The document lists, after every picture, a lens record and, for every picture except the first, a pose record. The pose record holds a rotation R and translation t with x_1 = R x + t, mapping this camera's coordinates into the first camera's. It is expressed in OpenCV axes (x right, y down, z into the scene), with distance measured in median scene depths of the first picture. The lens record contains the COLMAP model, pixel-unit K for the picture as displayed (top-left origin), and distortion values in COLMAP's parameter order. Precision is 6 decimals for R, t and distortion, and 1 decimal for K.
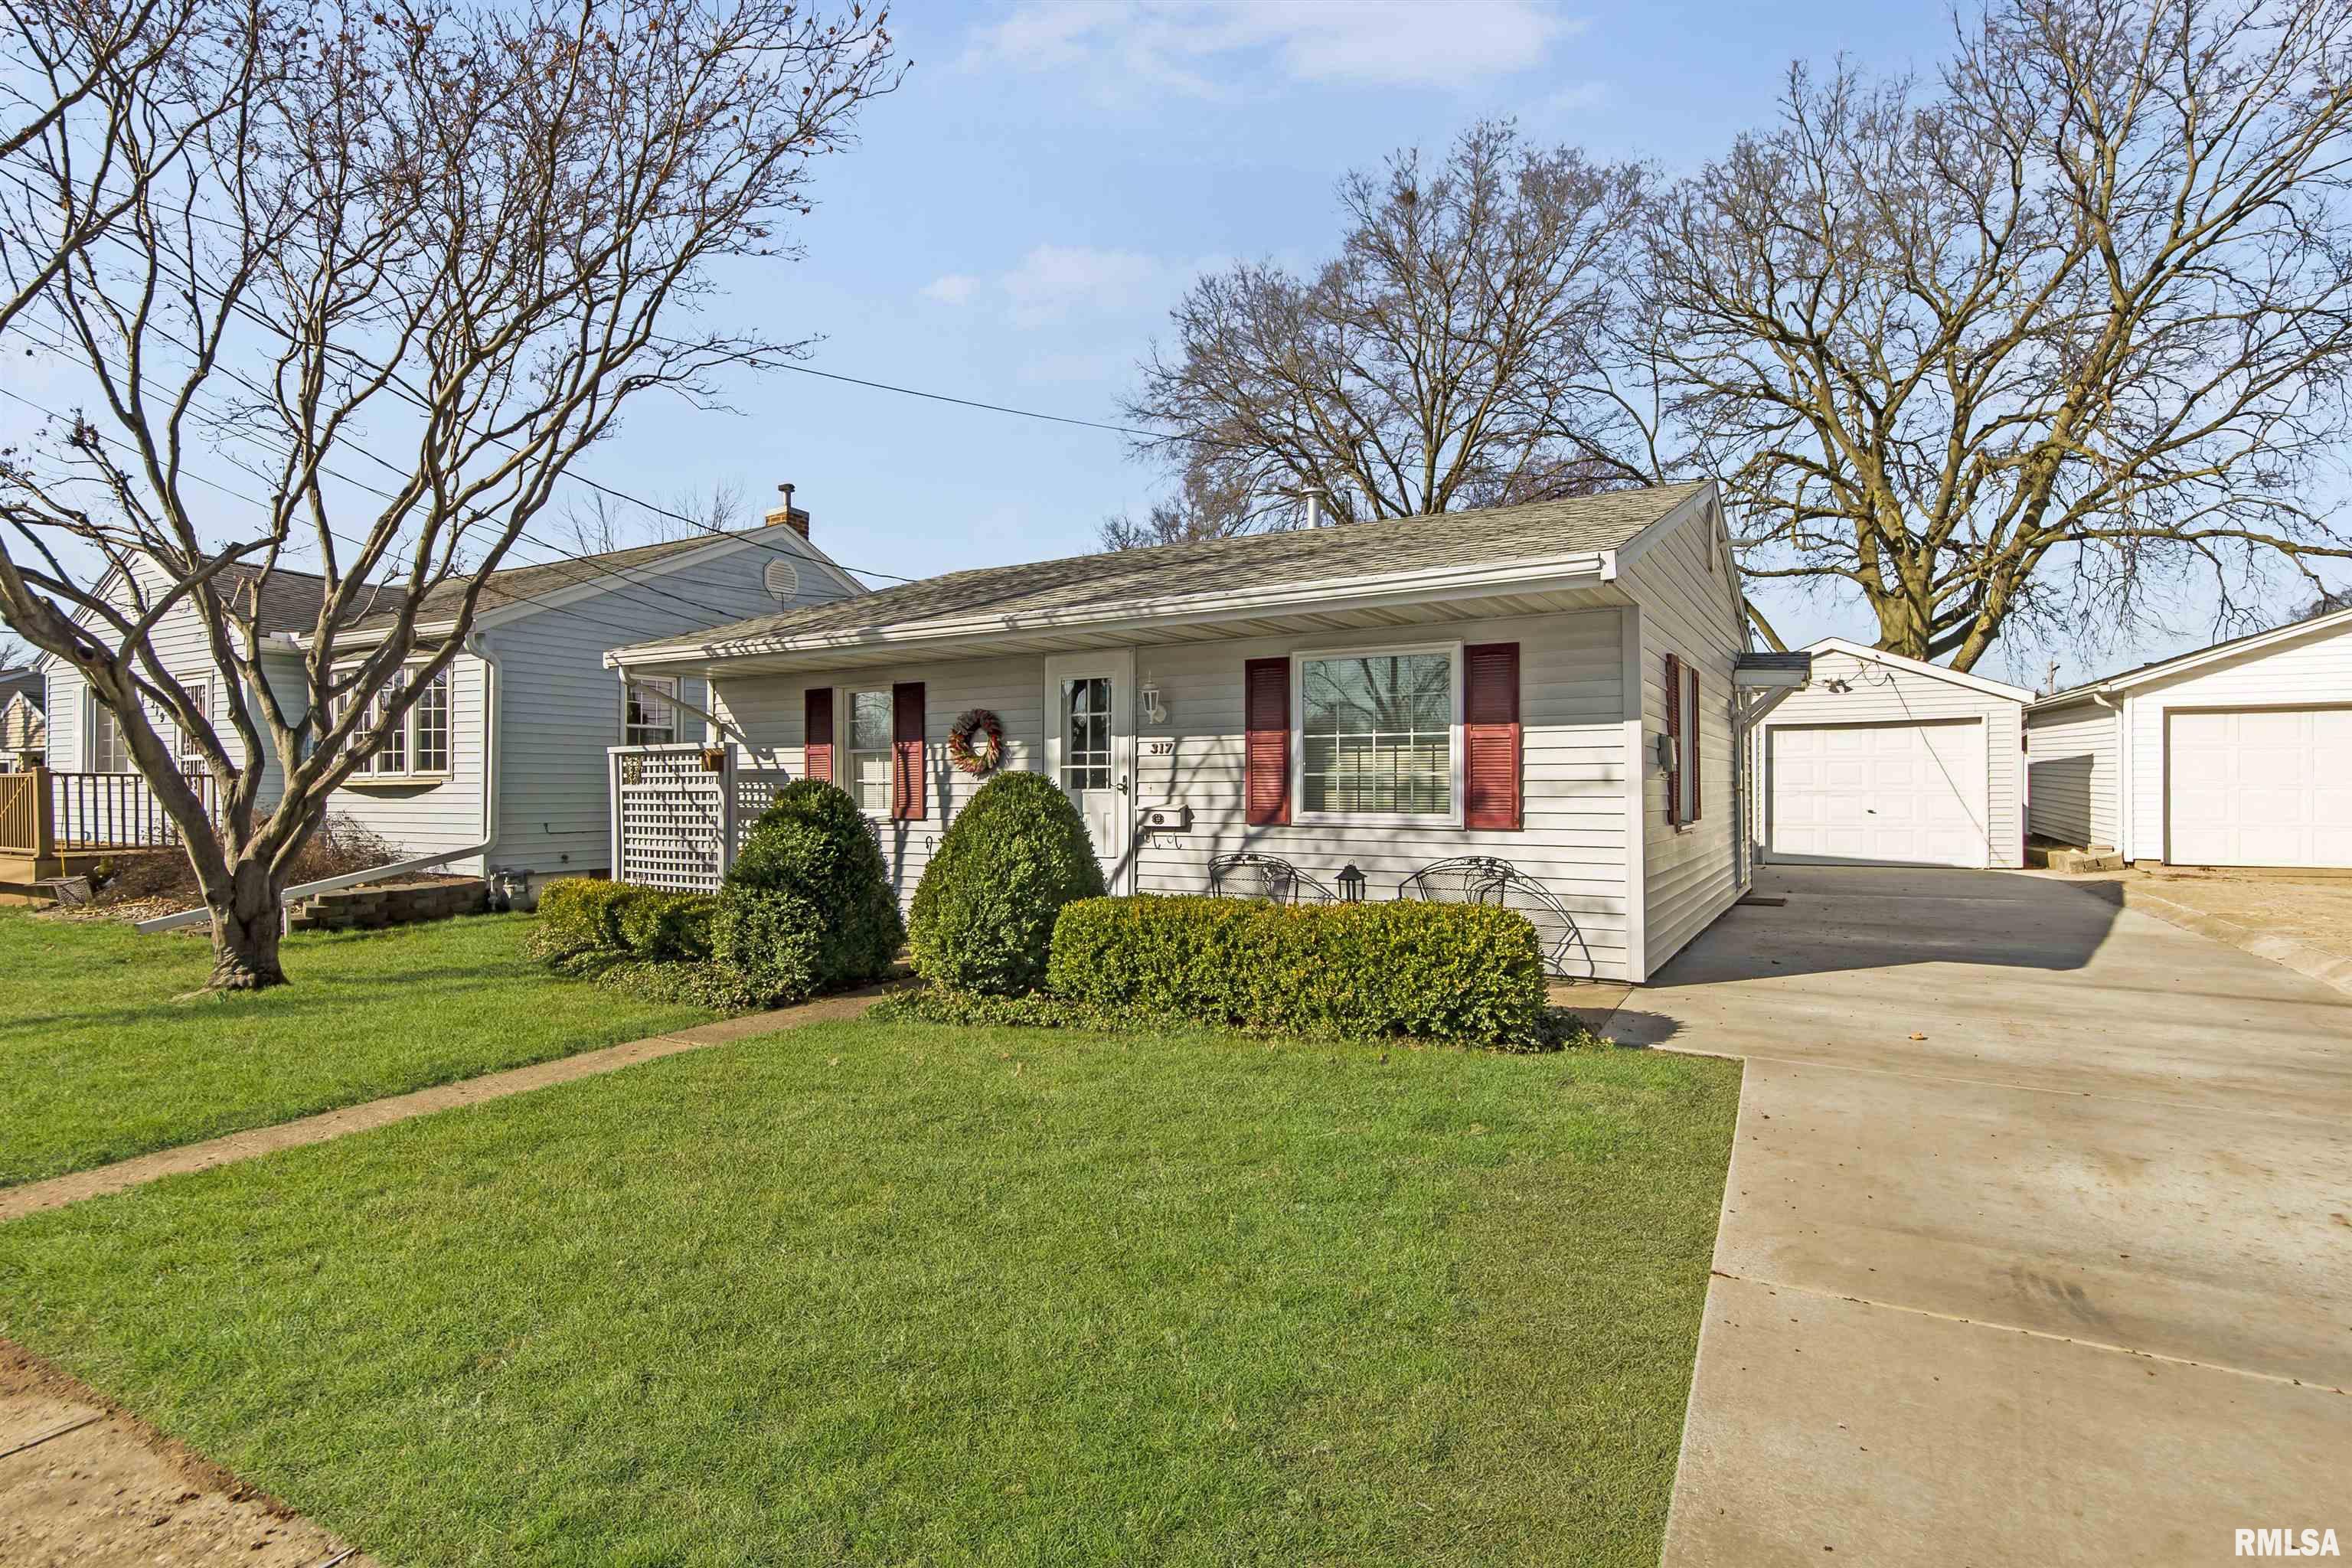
lens RADIAL K [[1134.3, 0, 1177.9], [0, 1134.3, 794.4], [0, 0, 1]] dist [-0.000656, -0.000180]
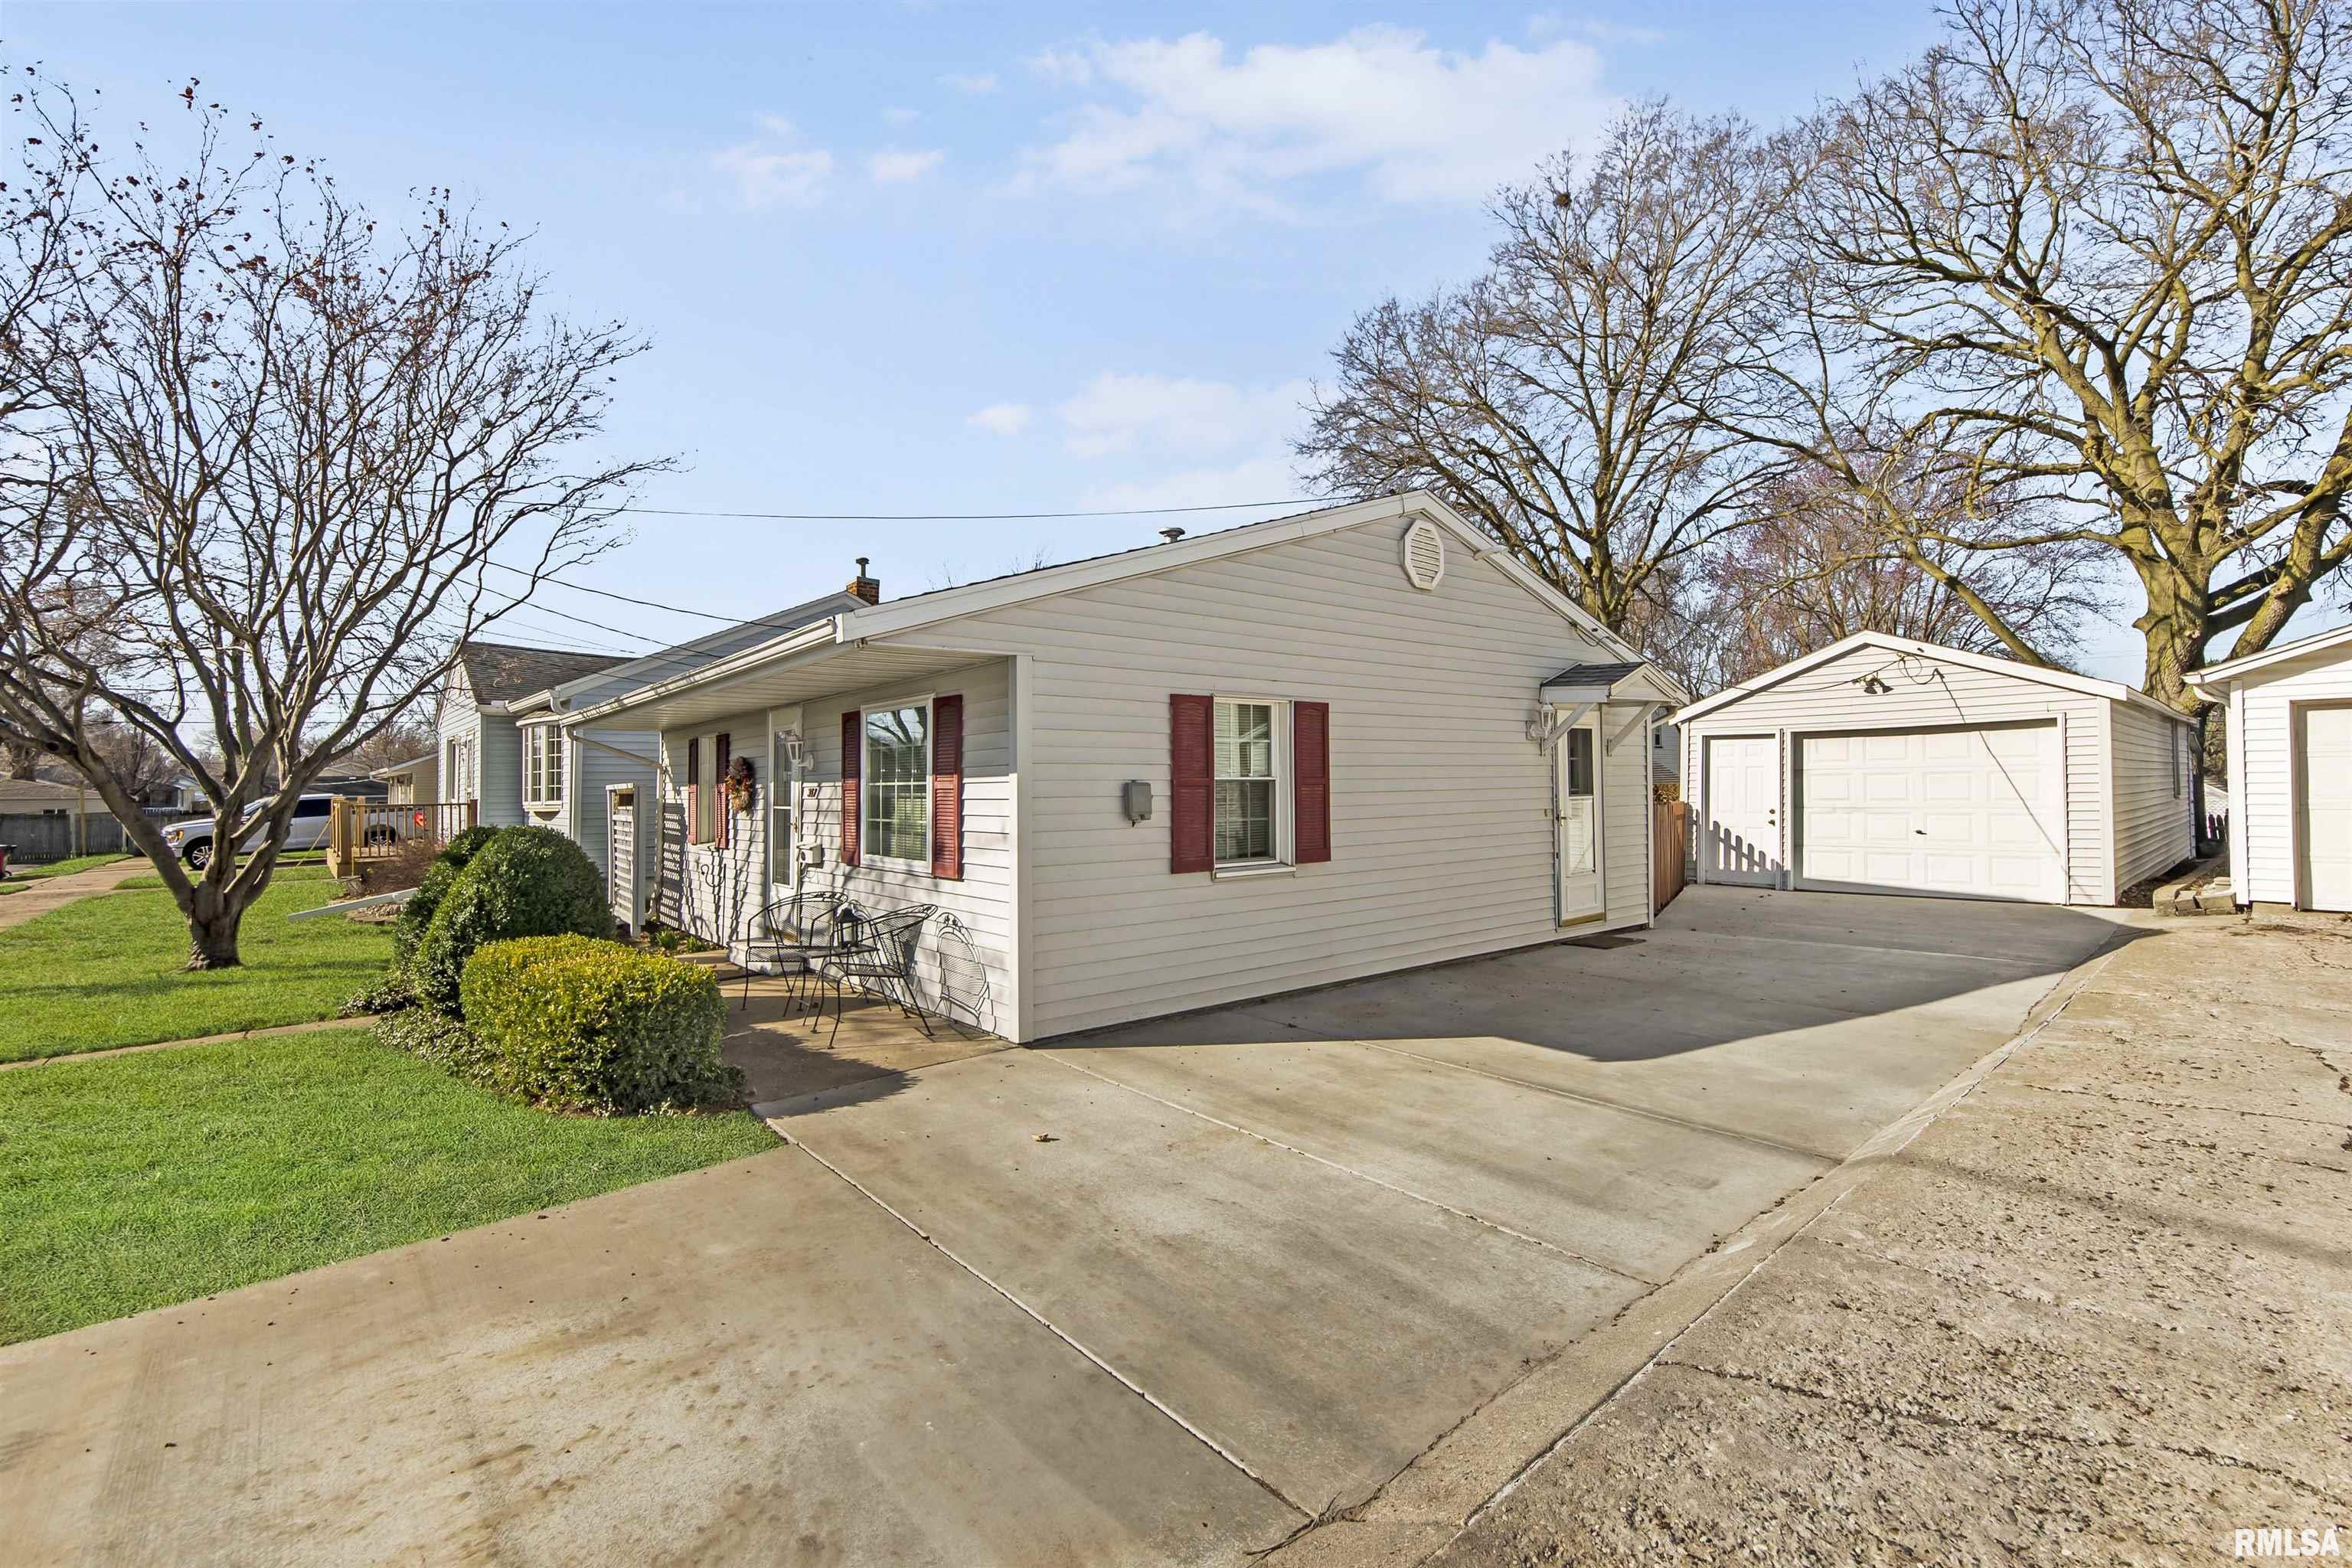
lens RADIAL K [[1015.4, 0, 1174.3], [0, 1015.4, 773.5], [0, 0, 1]] dist [0.000944, 0.000545]
pose [[0.939018, -0.013790, -0.343593, 0.401412], [0.008635, 0.999826, -0.016529, -0.023920], [0.343761, 0.012554, 0.938973, 0.107425]]
